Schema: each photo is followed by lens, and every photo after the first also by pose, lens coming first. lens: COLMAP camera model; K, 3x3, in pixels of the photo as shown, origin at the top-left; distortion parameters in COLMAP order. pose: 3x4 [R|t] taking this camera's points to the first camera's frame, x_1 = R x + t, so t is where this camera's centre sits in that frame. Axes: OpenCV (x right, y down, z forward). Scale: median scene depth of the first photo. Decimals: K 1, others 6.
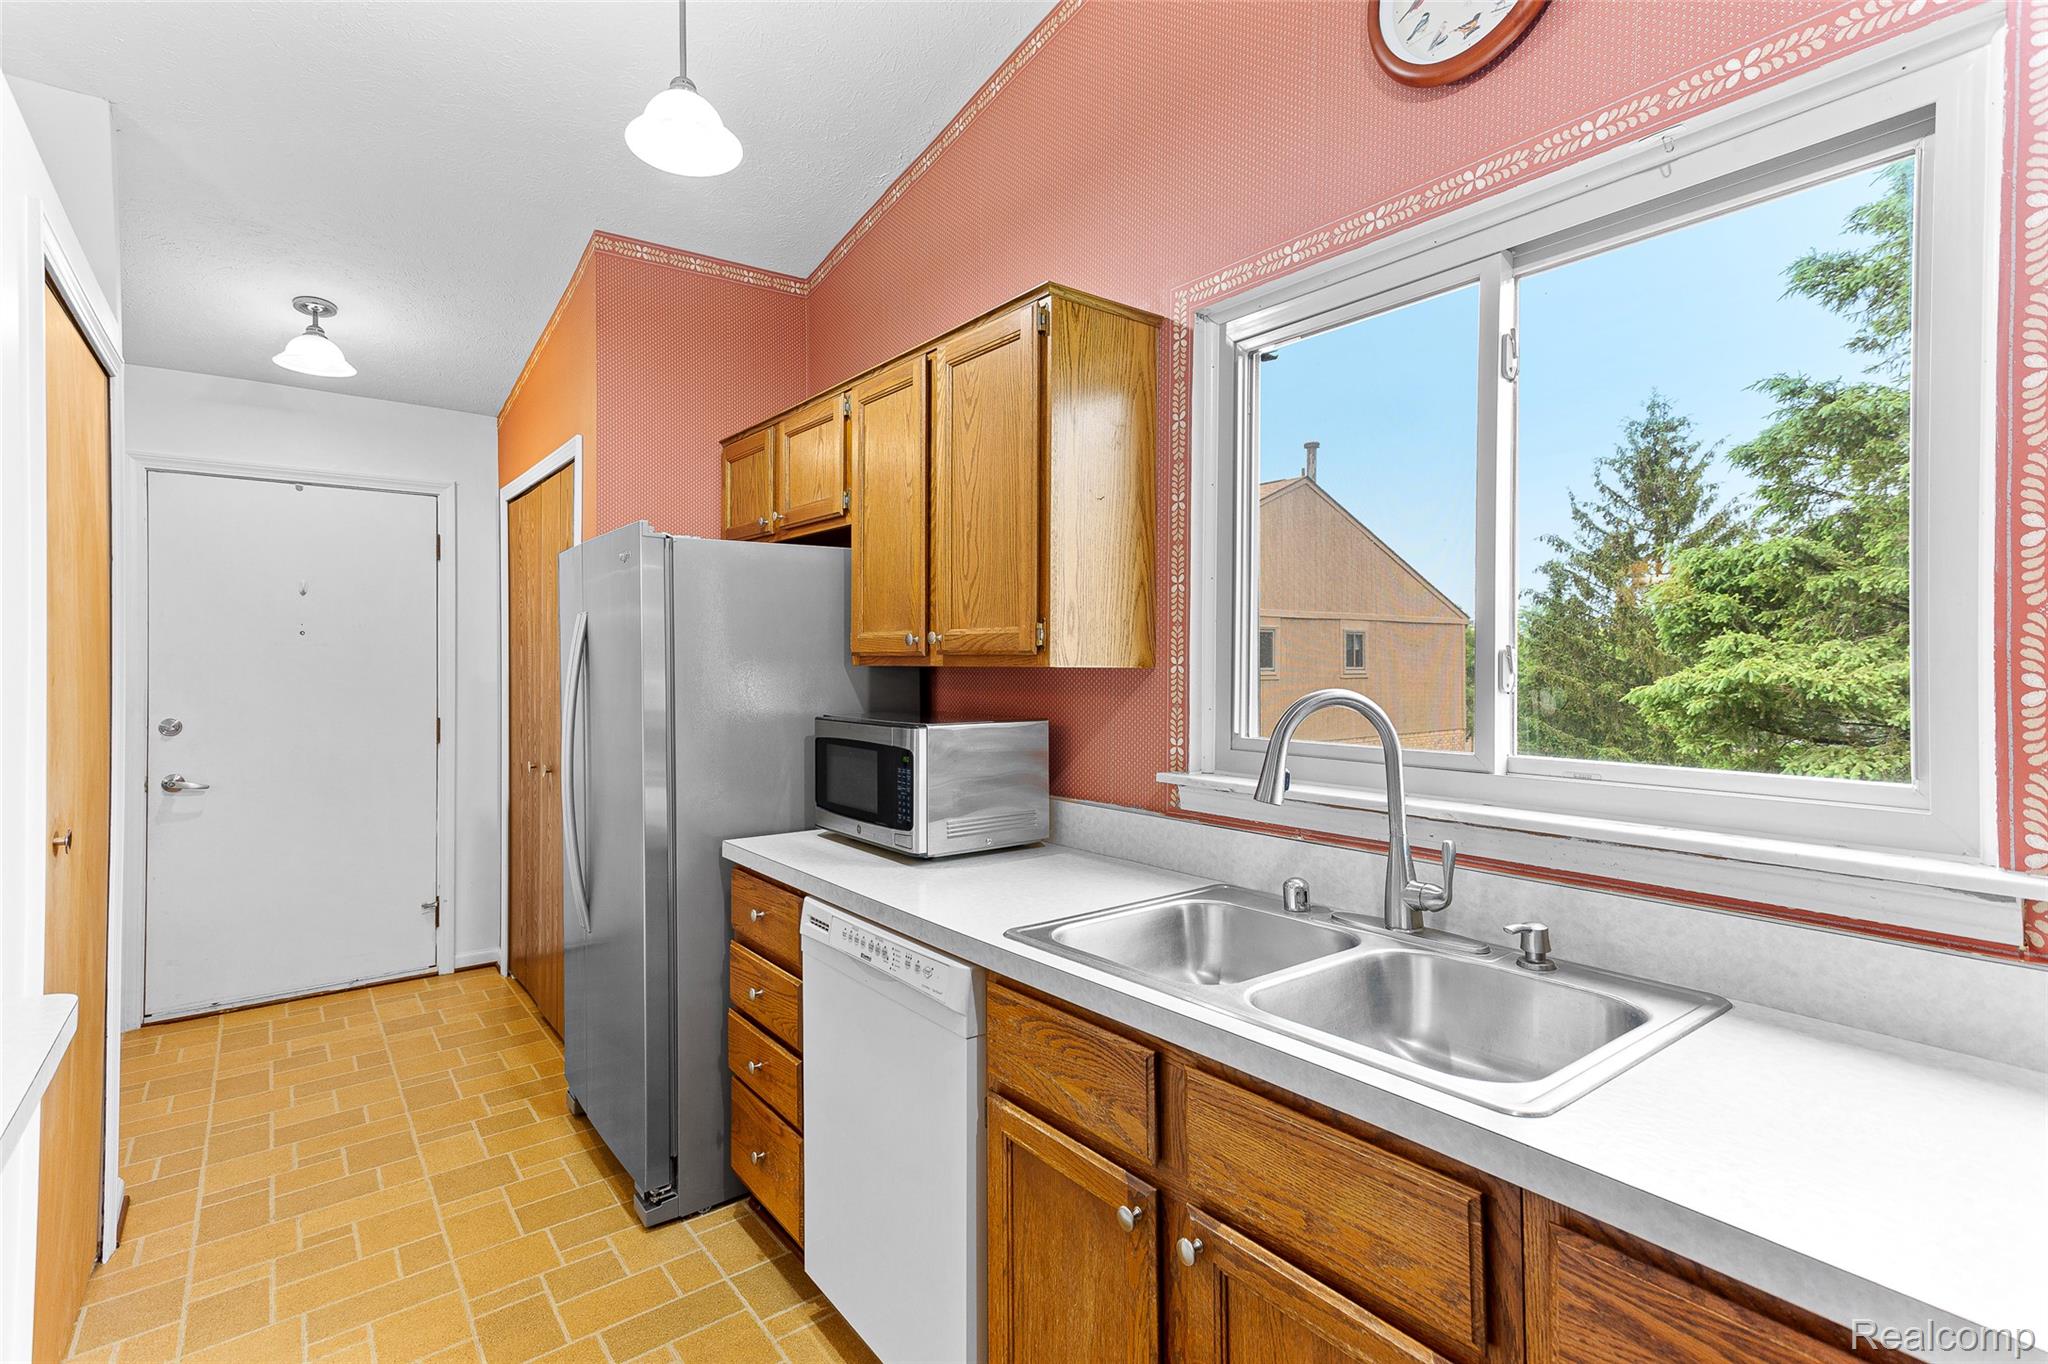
lens RADIAL K [[957.3, 0, 1024.2], [0, 957.3, 672.0], [0, 0, 1]] dist [0.022553, 0.001922]
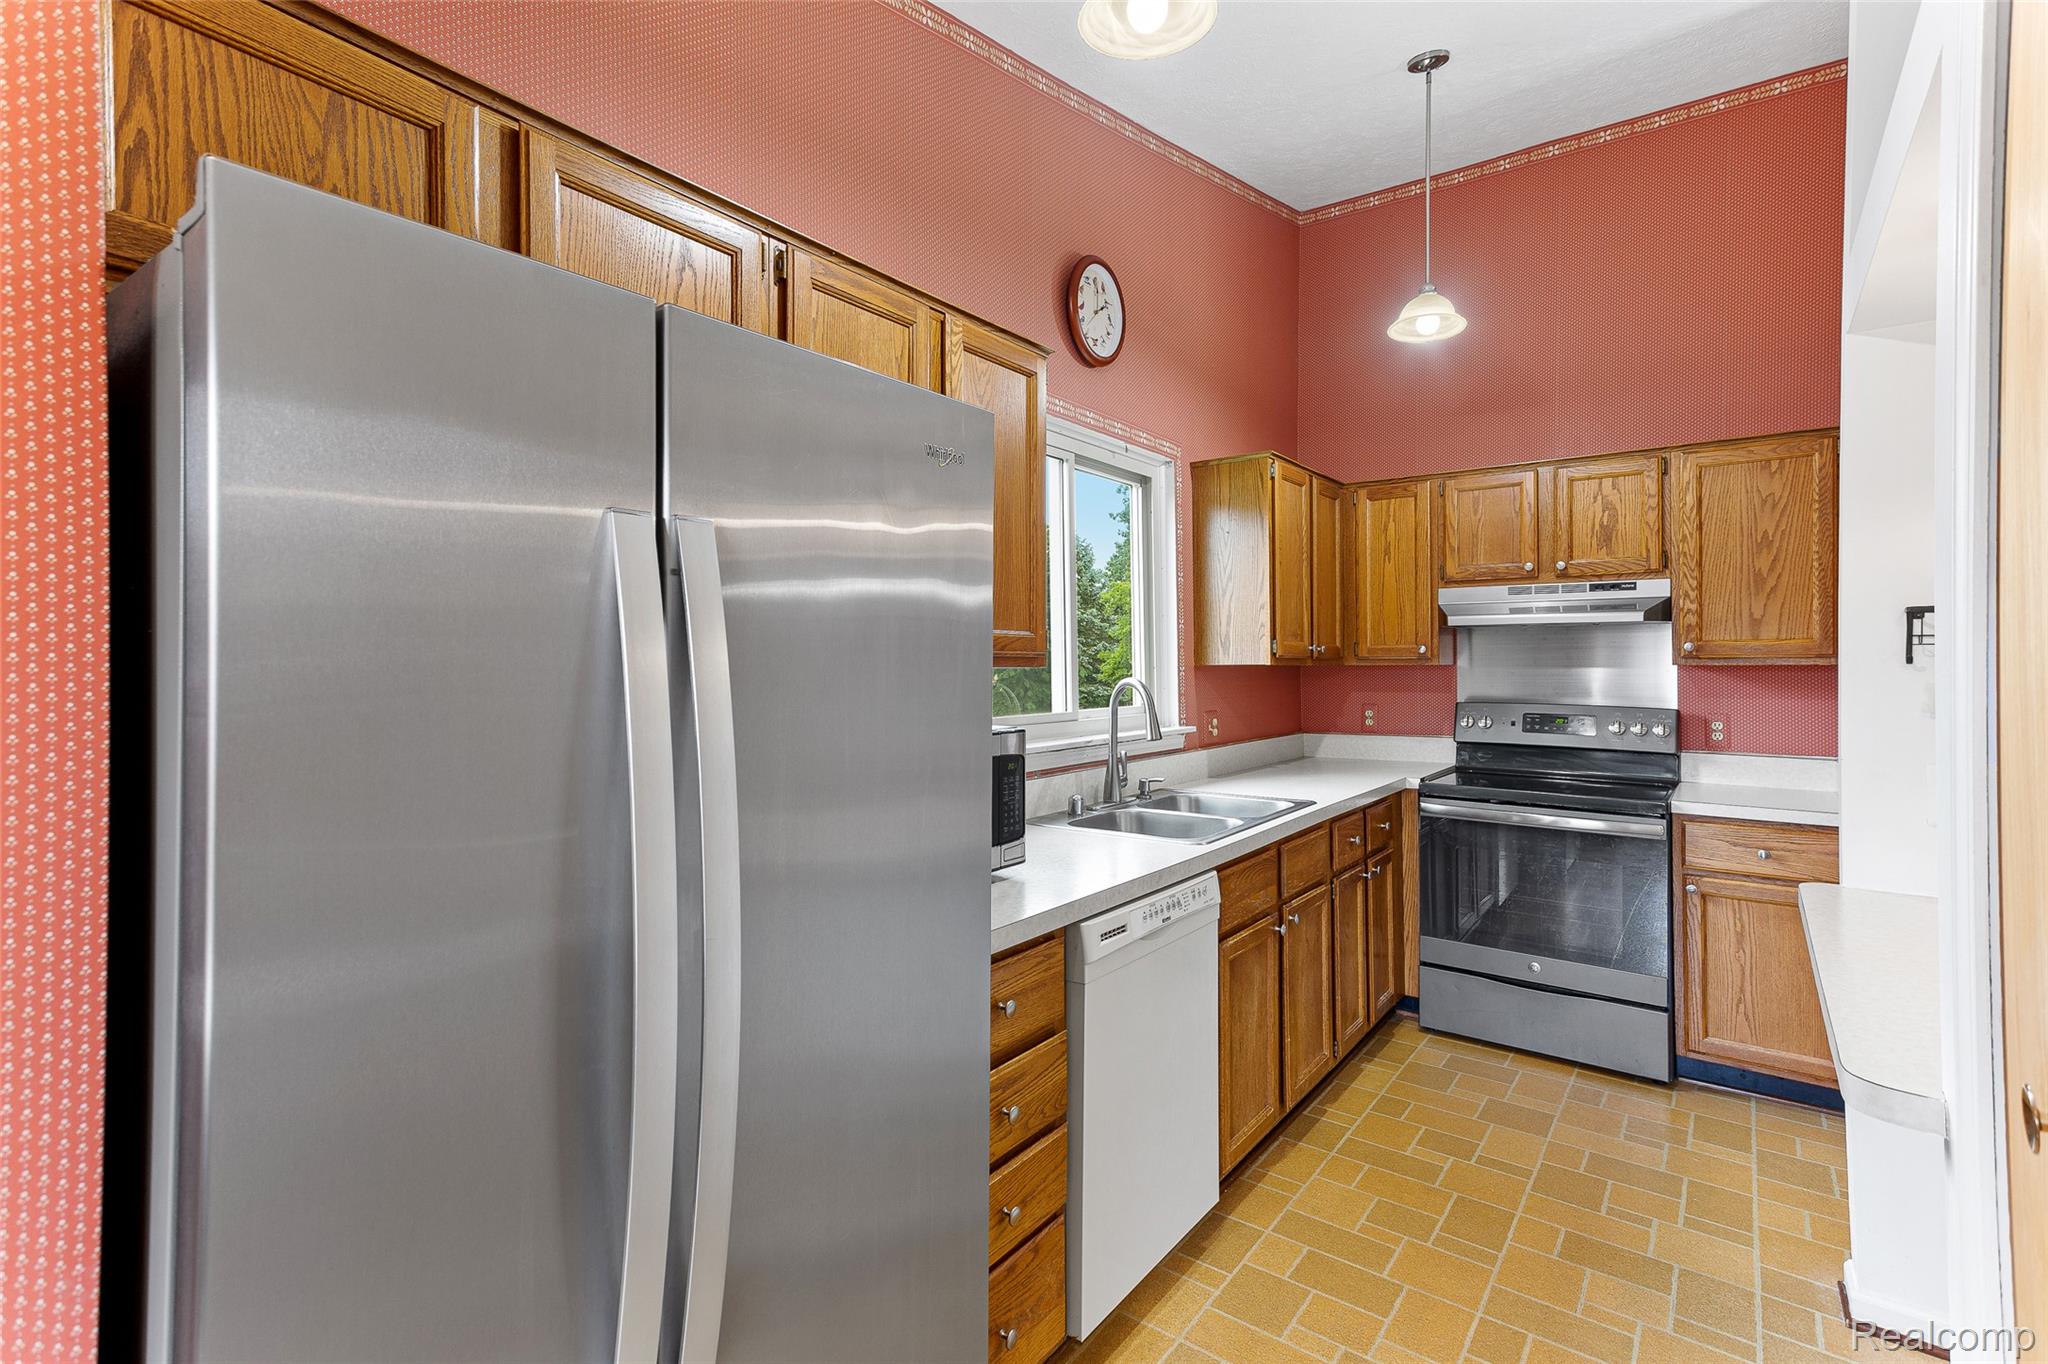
lens RADIAL K [[957.3, 0, 1020.7], [0, 957.3, 668.2], [0, 0, 1]] dist [0.022553, 0.001922]
pose [[-0.259365, -0.008816, 0.965739, -1.214209], [0.002830, 0.999947, 0.009888, -0.017675], [-0.965775, 0.005297, -0.259327, 1.443908]]
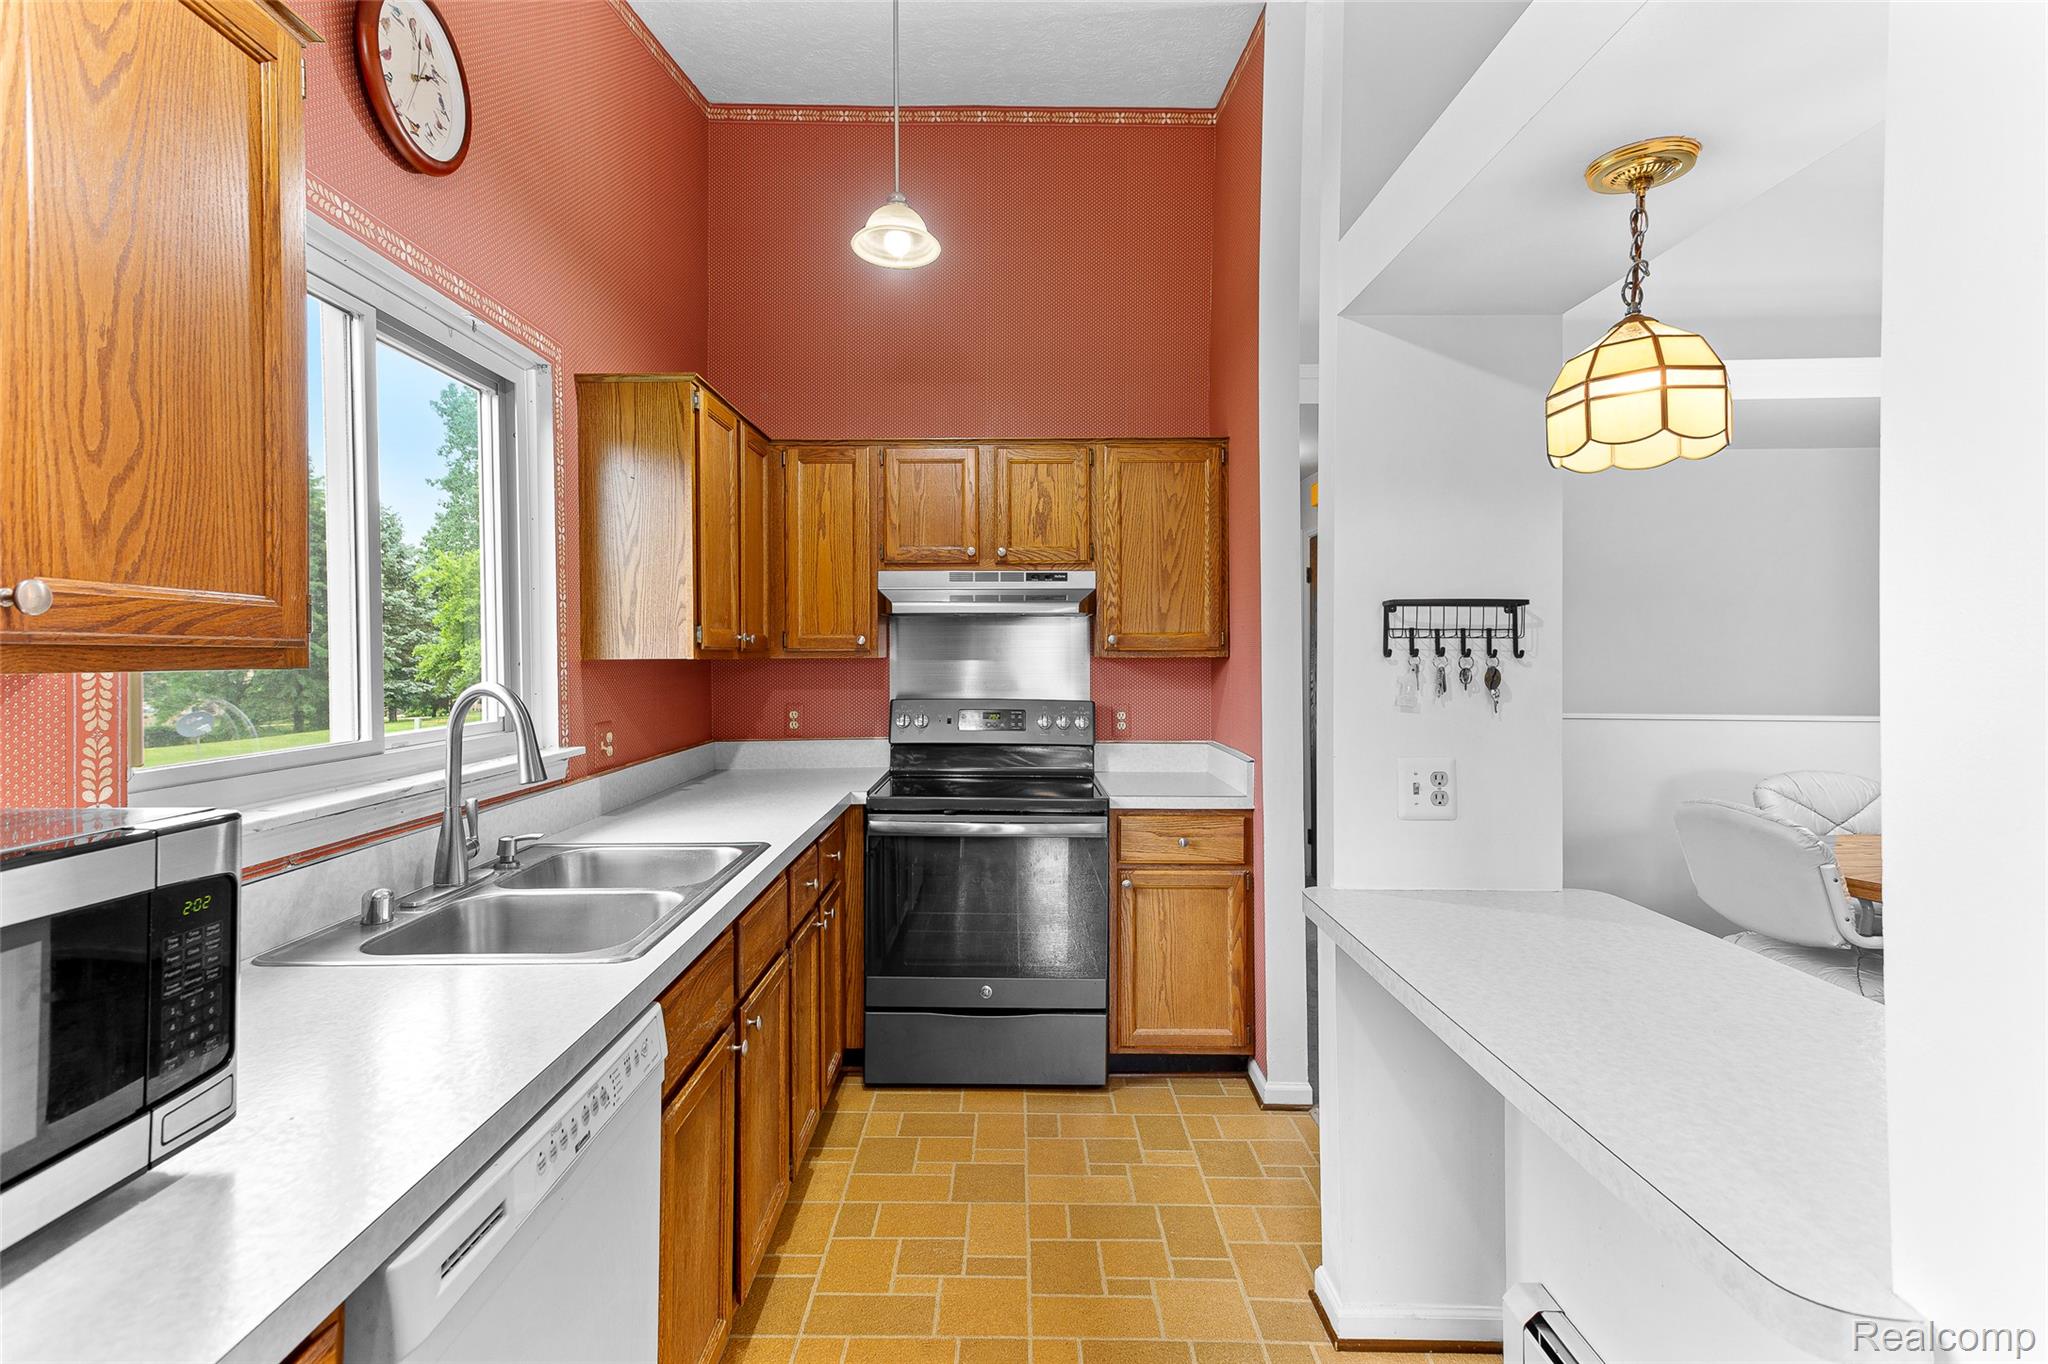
lens RADIAL K [[957.3, 0, 1015.3], [0, 957.3, 647.1], [0, 0, 1]] dist [0.022553, 0.001922]
pose [[-0.785104, 0.002068, 0.619360, -0.755283], [0.001437, 0.999998, -0.001517, -0.019056], [-0.619362, -0.000301, -0.785105, 1.293700]]
